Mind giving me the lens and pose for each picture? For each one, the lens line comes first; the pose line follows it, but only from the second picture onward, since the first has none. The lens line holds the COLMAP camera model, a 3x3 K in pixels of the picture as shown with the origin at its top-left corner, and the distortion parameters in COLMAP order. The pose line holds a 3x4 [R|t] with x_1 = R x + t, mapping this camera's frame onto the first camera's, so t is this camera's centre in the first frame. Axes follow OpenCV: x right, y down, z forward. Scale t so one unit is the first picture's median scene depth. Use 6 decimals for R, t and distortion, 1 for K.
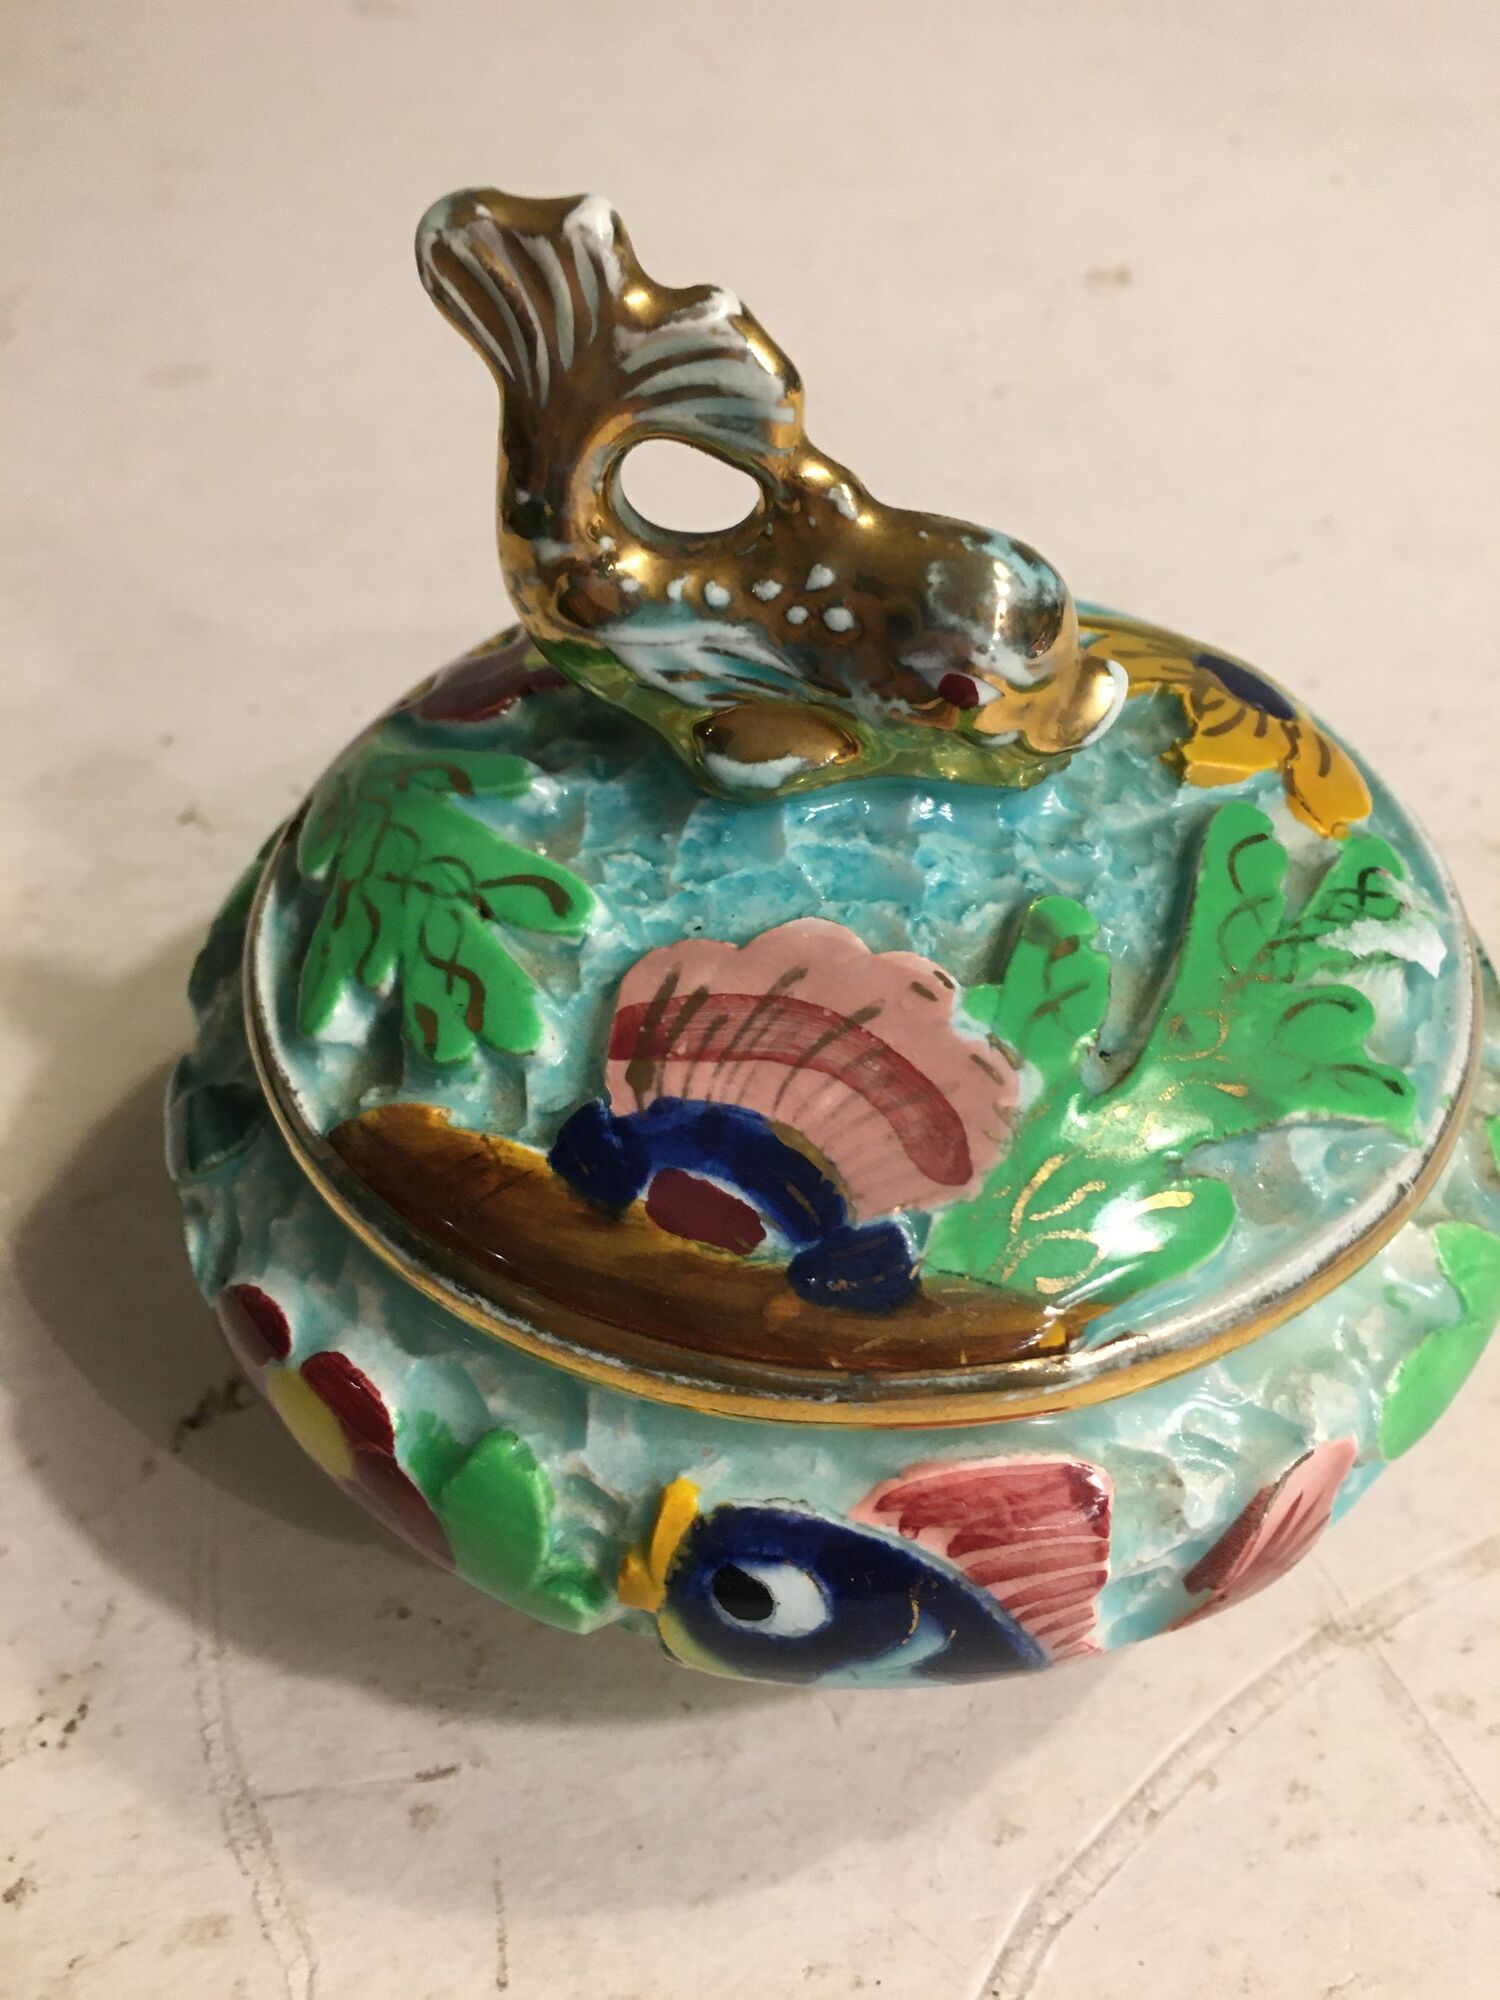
lens RADIAL K [[1723.8, 0, 750.0], [0, 1723.8, 1000.0], [0, 0, 1]] dist [0.094311, -0.156690]
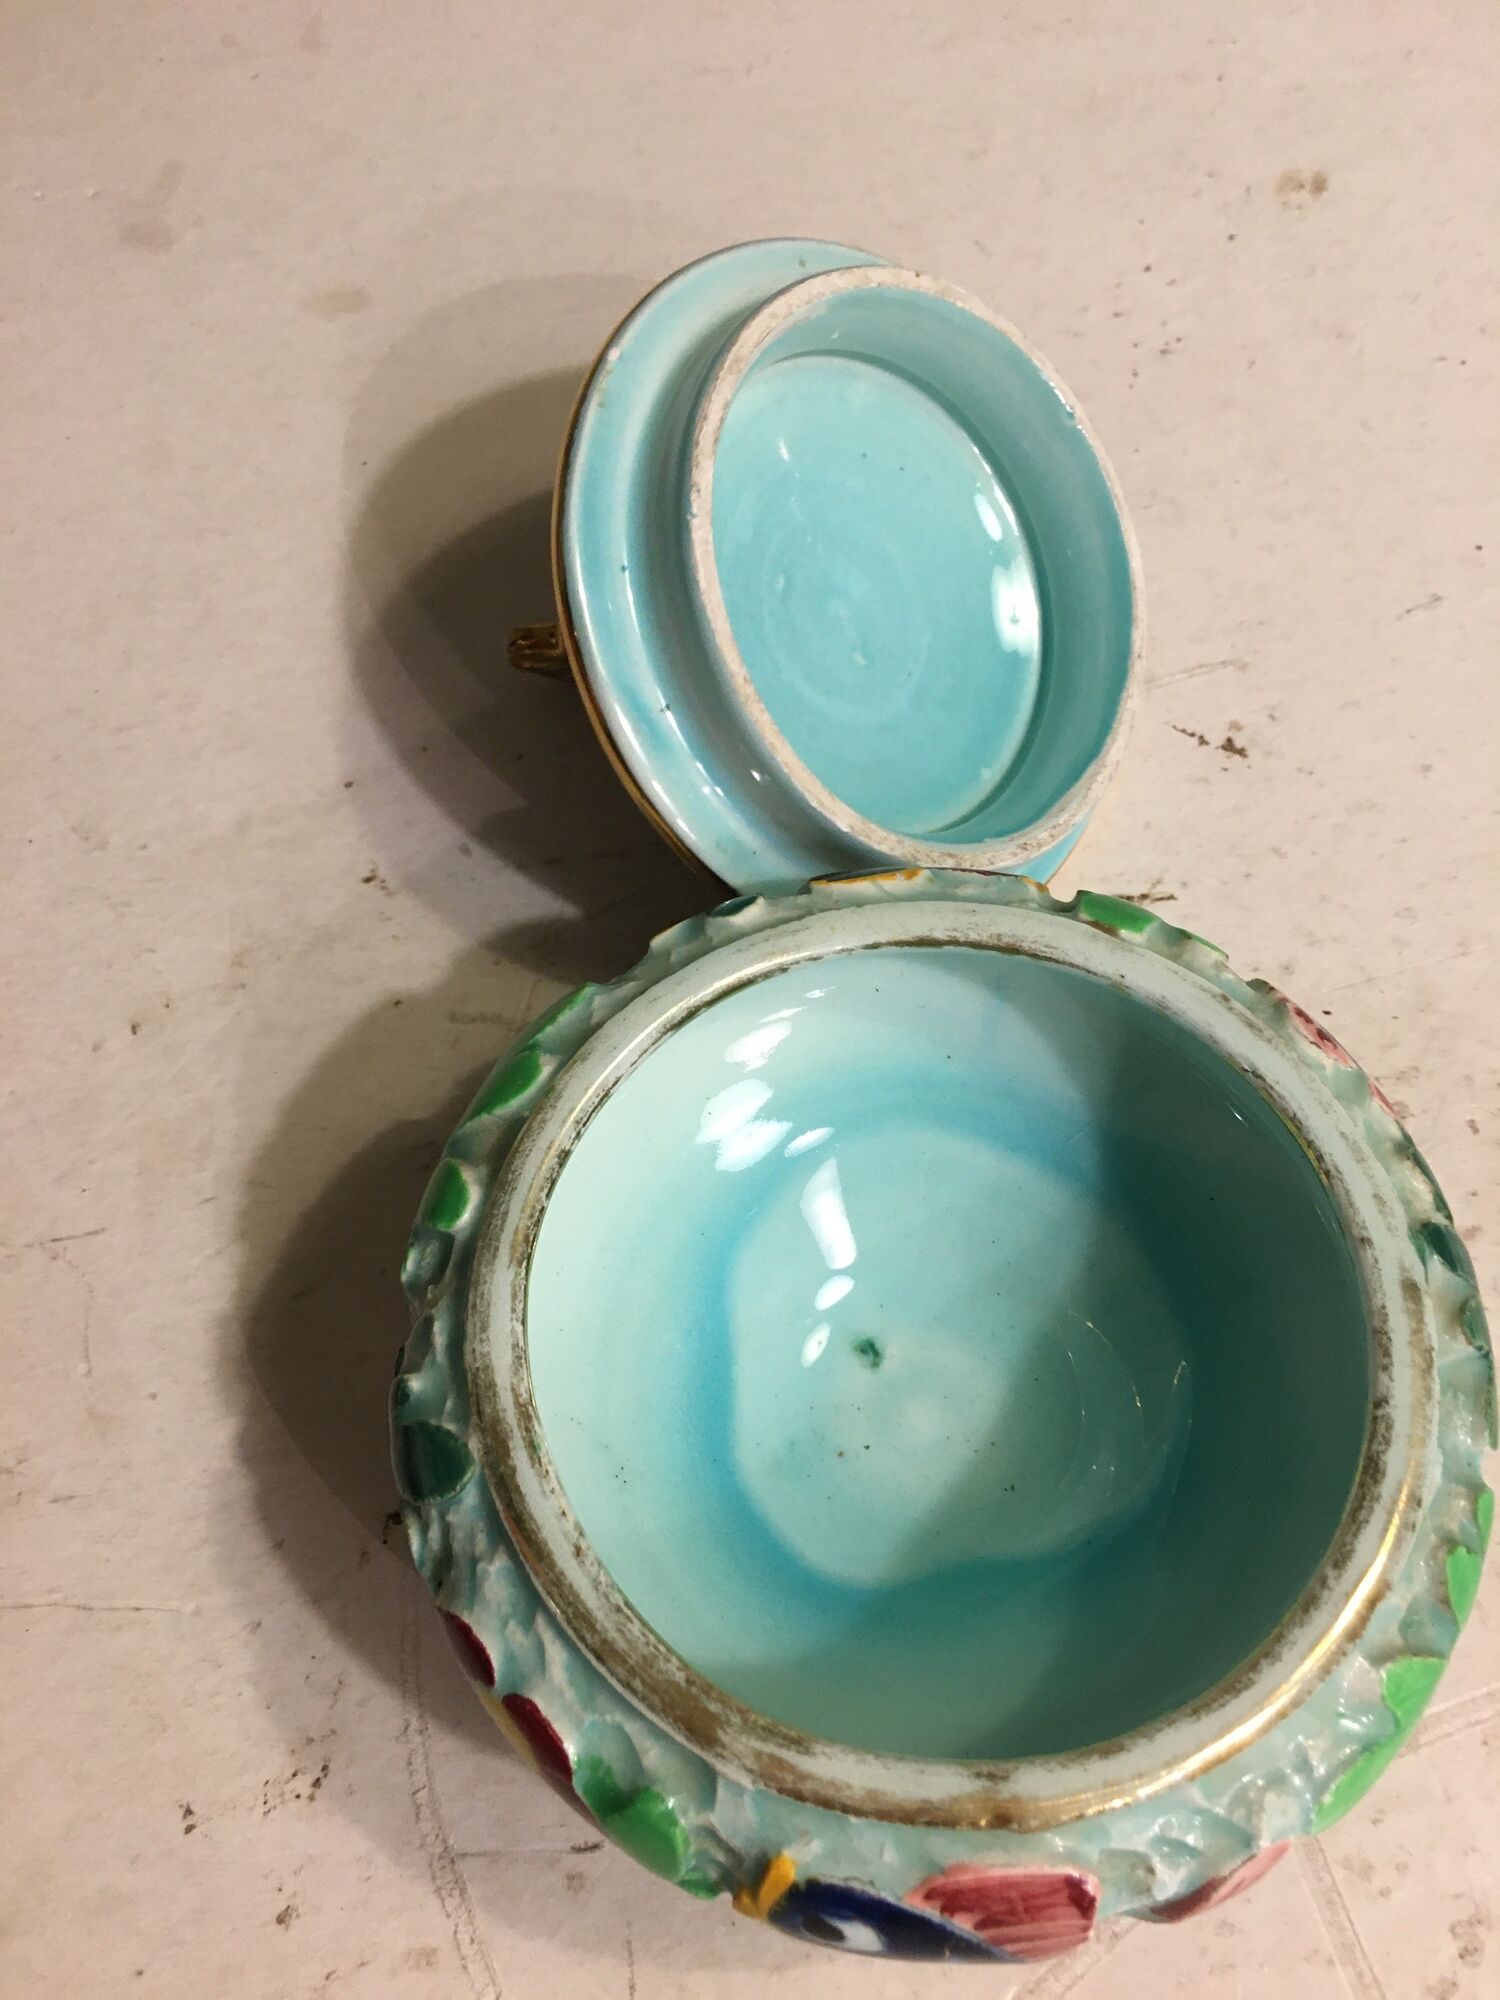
lens RADIAL K [[1703.5, 0, 750.0], [0, 1703.5, 1000.0], [0, 0, 1]] dist [0.028171, -0.061198]
pose [[0.996101, 0.075503, -0.045620, -0.044407], [-0.059853, 0.958352, 0.279248, -0.593514], [0.064804, -0.275428, 0.959135, -0.082156]]
